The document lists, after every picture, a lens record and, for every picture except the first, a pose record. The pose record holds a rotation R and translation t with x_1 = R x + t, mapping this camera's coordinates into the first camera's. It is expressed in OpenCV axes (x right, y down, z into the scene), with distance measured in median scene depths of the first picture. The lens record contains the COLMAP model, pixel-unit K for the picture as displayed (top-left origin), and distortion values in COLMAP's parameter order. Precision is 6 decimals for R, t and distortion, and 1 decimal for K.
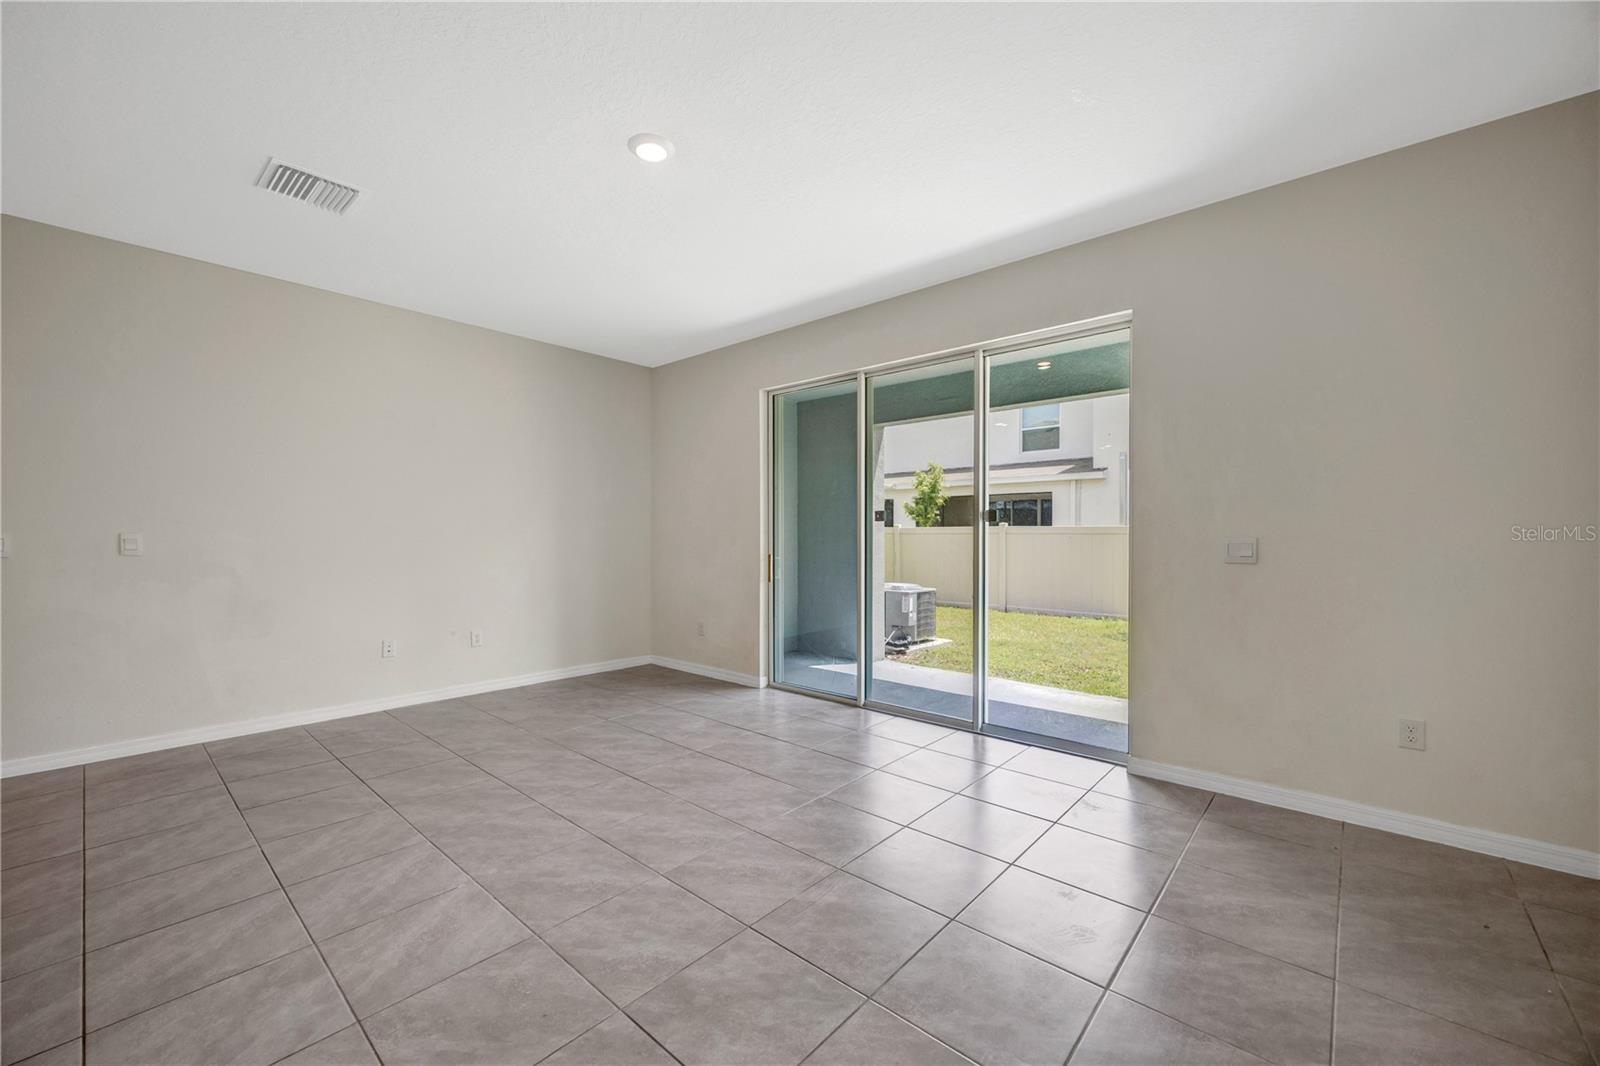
lens RADIAL K [[620.0, 0, 791.0], [0, 620.0, 537.8], [0, 0, 1]] dist [0.001405, -0.000490]
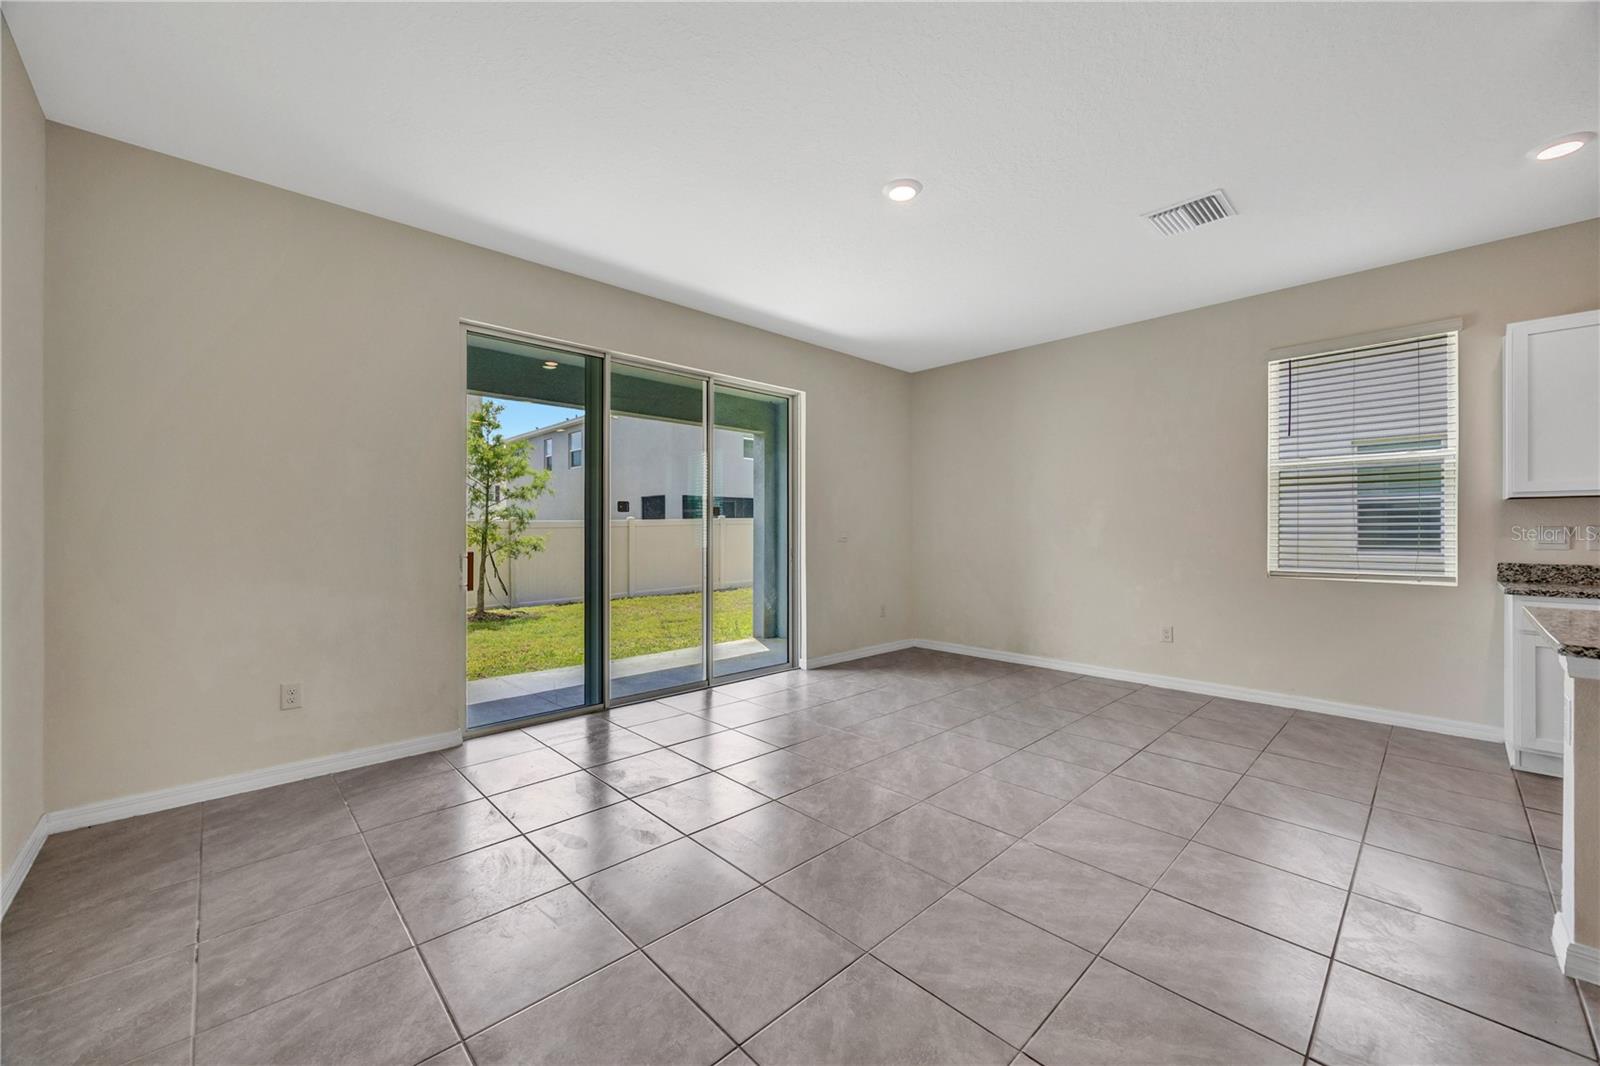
lens RADIAL K [[620.0, 0, 799.7], [0, 620.0, 527.0], [0, 0, 1]] dist [0.001405, -0.000490]
pose [[0.078460, 0.005886, 0.996900, -1.352072], [-0.001106, 0.999982, -0.005818, 0.006445], [-0.996917, -0.000646, 0.078465, 1.076668]]
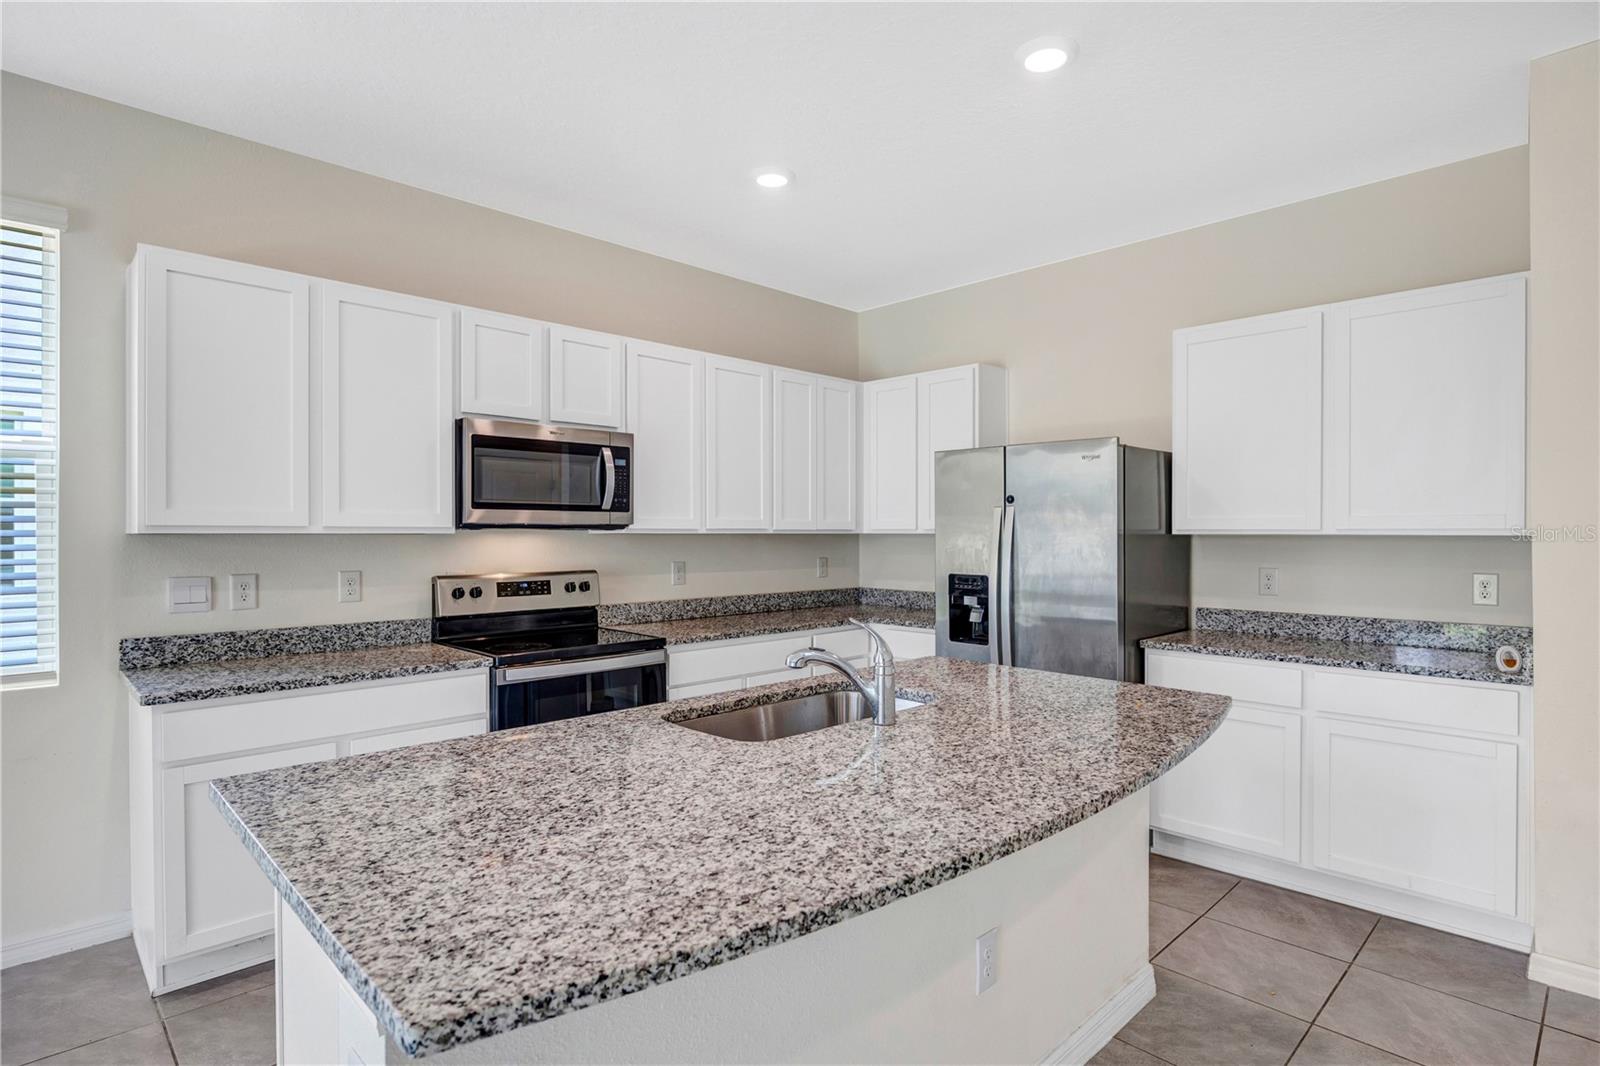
lens RADIAL K [[815.3, 0, 804.3], [0, 815.3, 540.8], [0, 0, 1]] dist [-0.008619, -0.000645]
pose [[-0.997743, 0.000302, 0.067142, -0.865100], [0.000782, 0.999974, 0.007120, -0.059361], [-0.067139, 0.007157, -0.997718, 0.676725]]
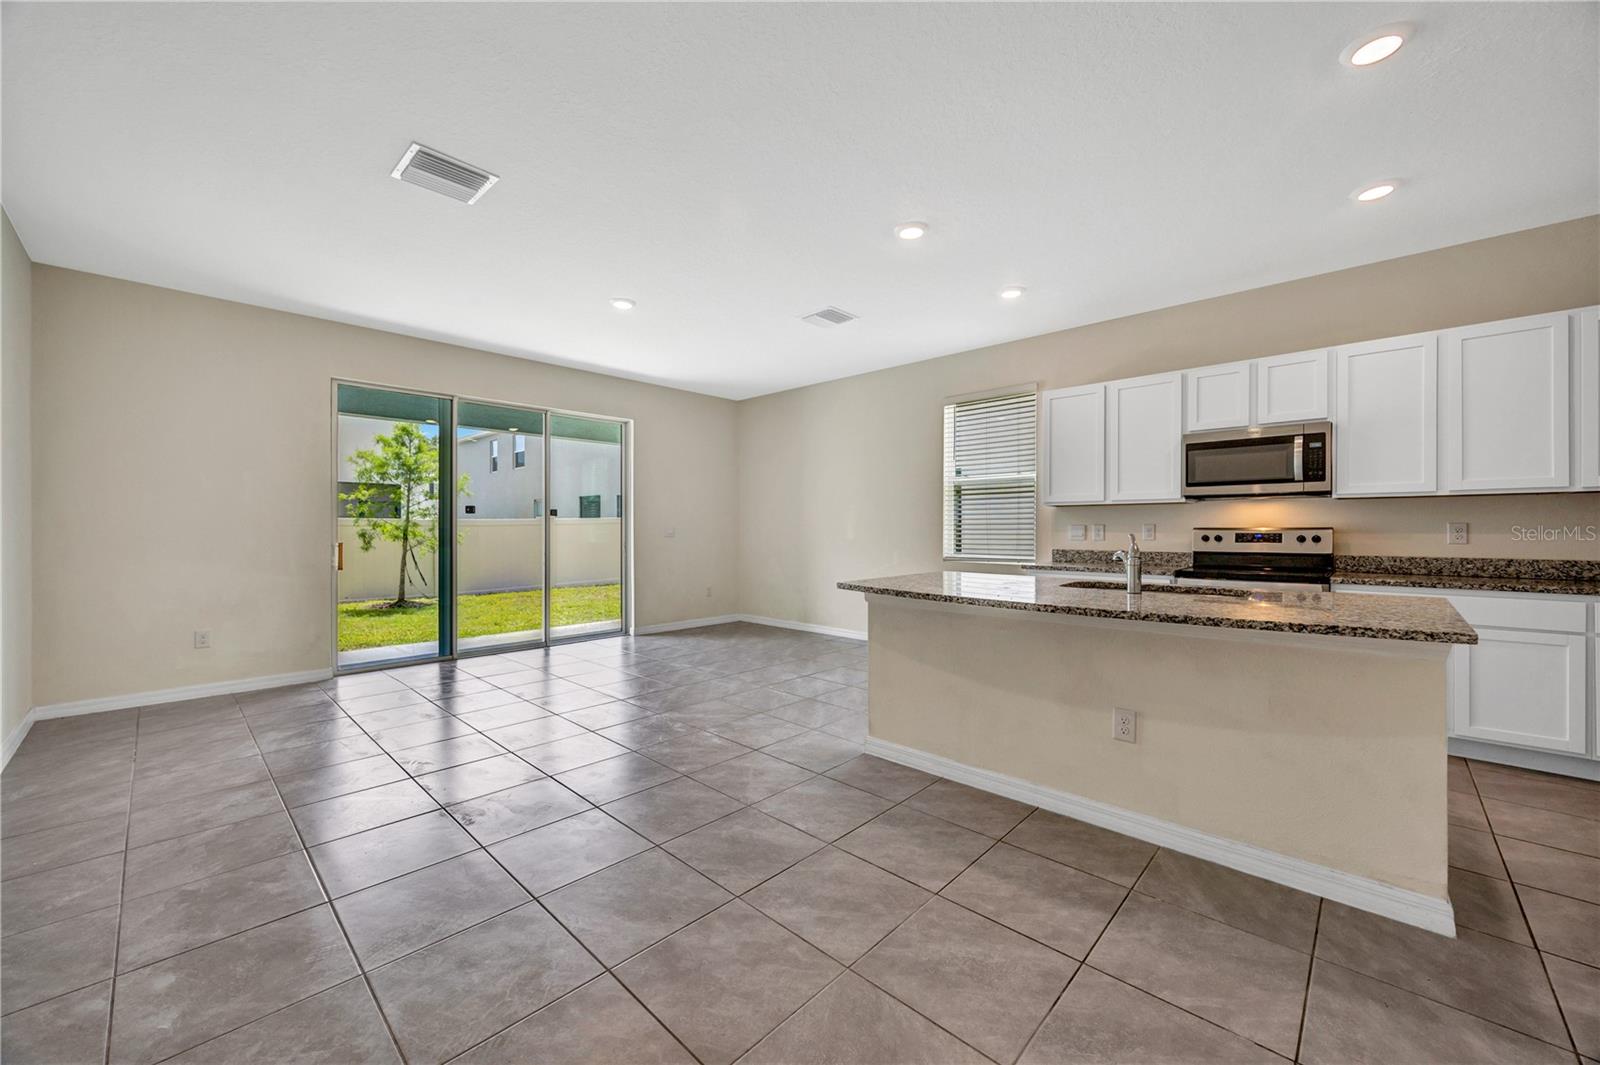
lens RADIAL K [[620.0, 0, 803.1], [0, 620.0, 526.1], [0, 0, 1]] dist [0.001405, -0.000490]
pose [[0.030762, 0.004378, 0.999517, -1.907106], [-0.001151, 0.999990, -0.004345, 0.009655], [-0.999526, -0.001017, 0.030766, 0.432584]]
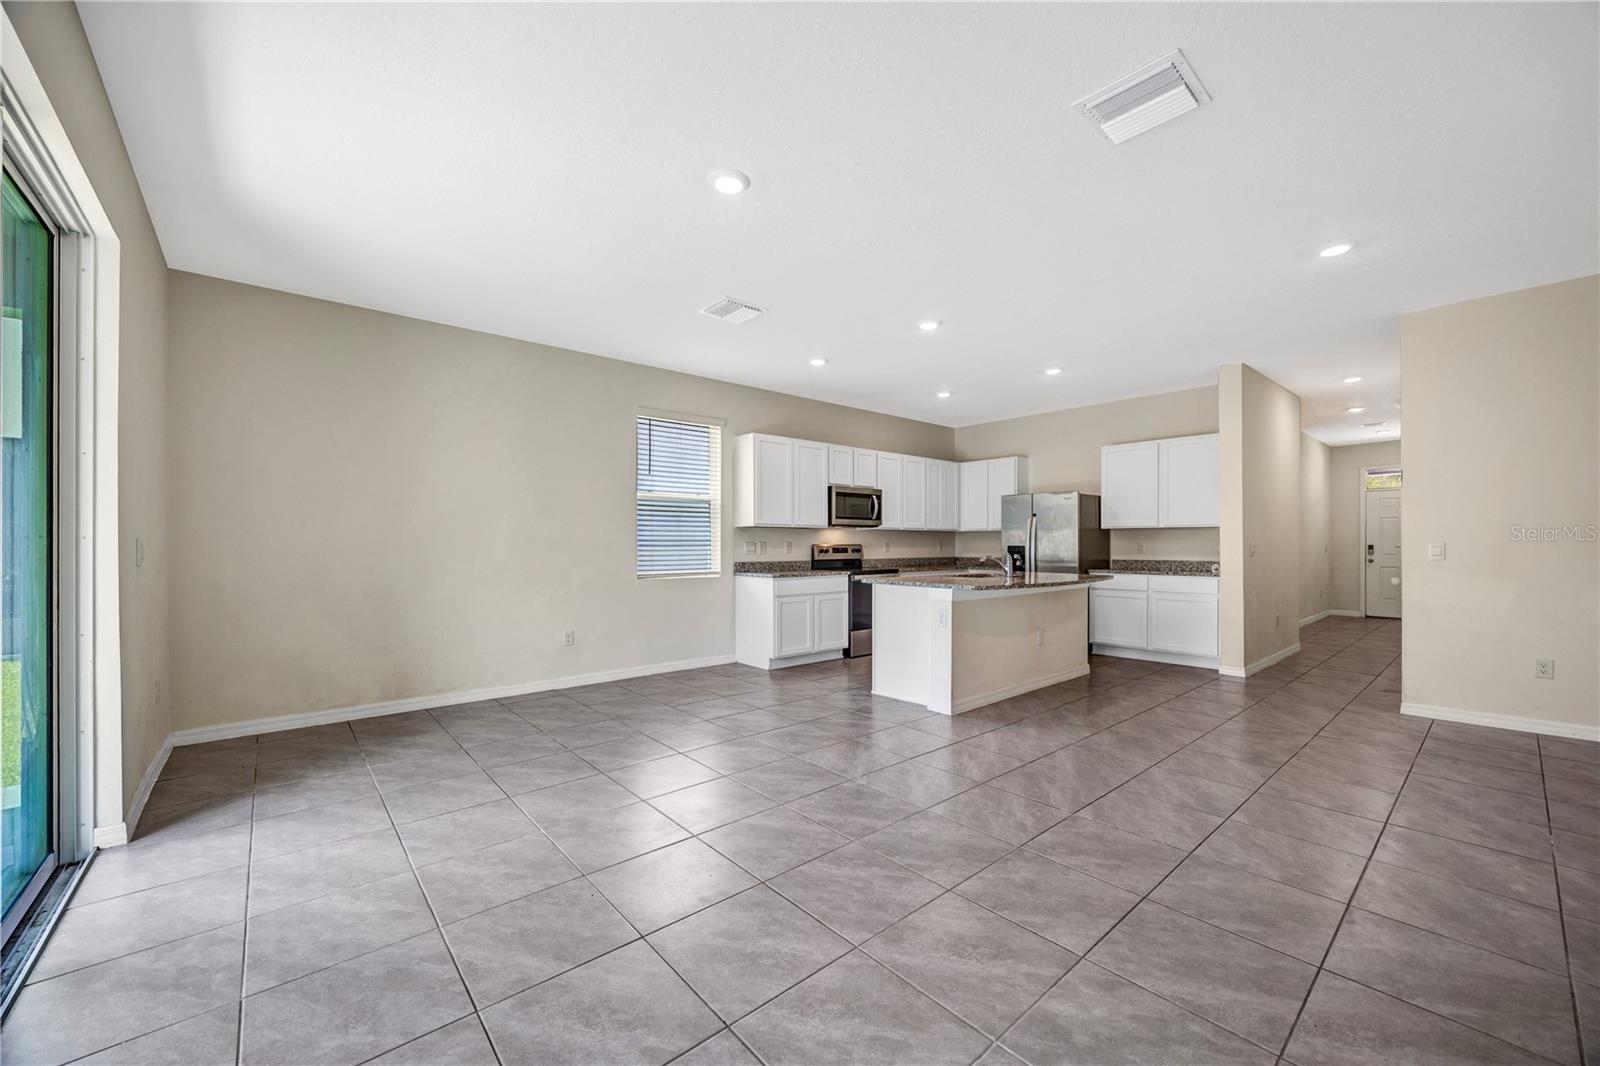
lens RADIAL K [[620.0, 0, 806.8], [0, 620.0, 545.1], [0, 0, 1]] dist [0.001405, -0.000490]
pose [[-0.992635, 0.001142, 0.121141, -0.478421], [0.000989, 0.999999, -0.001320, 0.011522], [-0.121142, -0.001191, -0.992634, 2.010631]]
